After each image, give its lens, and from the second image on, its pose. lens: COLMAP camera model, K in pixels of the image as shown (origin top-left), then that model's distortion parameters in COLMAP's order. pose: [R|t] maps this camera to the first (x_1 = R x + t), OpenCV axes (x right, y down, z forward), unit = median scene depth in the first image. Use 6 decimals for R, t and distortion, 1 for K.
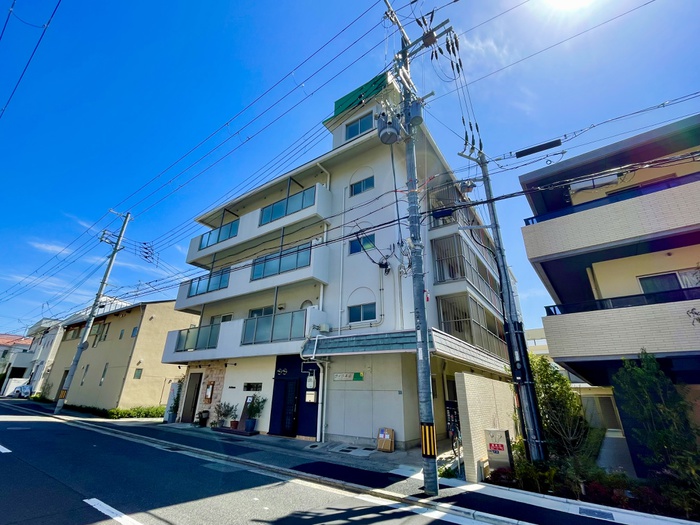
lens RADIAL K [[311.6, 0, 349.3], [0, 311.6, 260.5], [0, 0, 1]] dist [-0.002222, -0.001137]
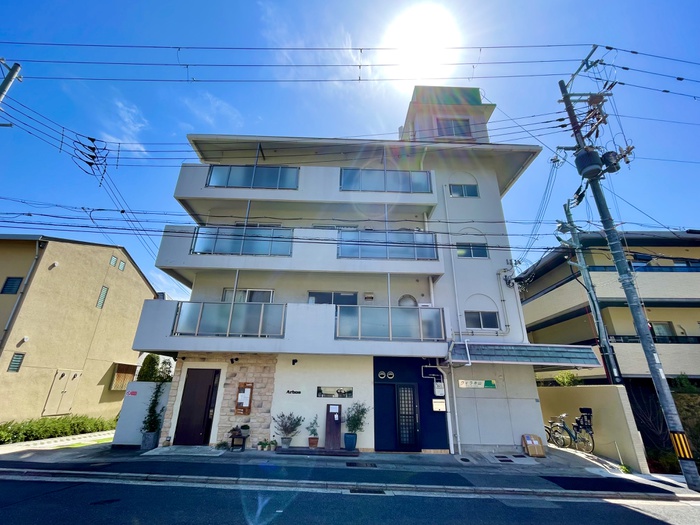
lens RADIAL K [[311.6, 0, 349.2], [0, 311.6, 262.5], [0, 0, 1]] dist [-0.002222, -0.001137]
pose [[0.812466, 0.217421, 0.540951, -0.829216], [-0.234863, 0.971299, -0.037643, 0.118687], [-0.533609, -0.096466, 0.840212, 0.381406]]
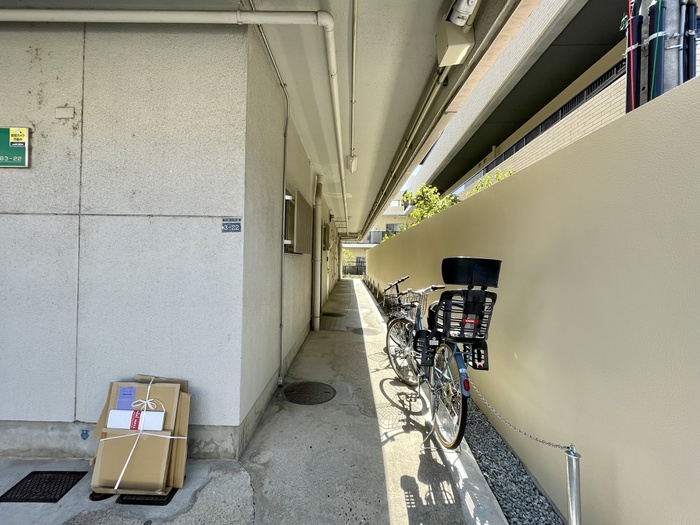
lens RADIAL K [[311.6, 0, 346.3], [0, 311.6, 260.4], [0, 0, 1]] dist [-0.002222, -0.001137]
pose [[0.825799, -0.004510, 0.563947, 0.084799], [-0.227577, 0.912272, 0.340541, 0.279500], [-0.516009, -0.409560, 0.752327, 0.620228]]
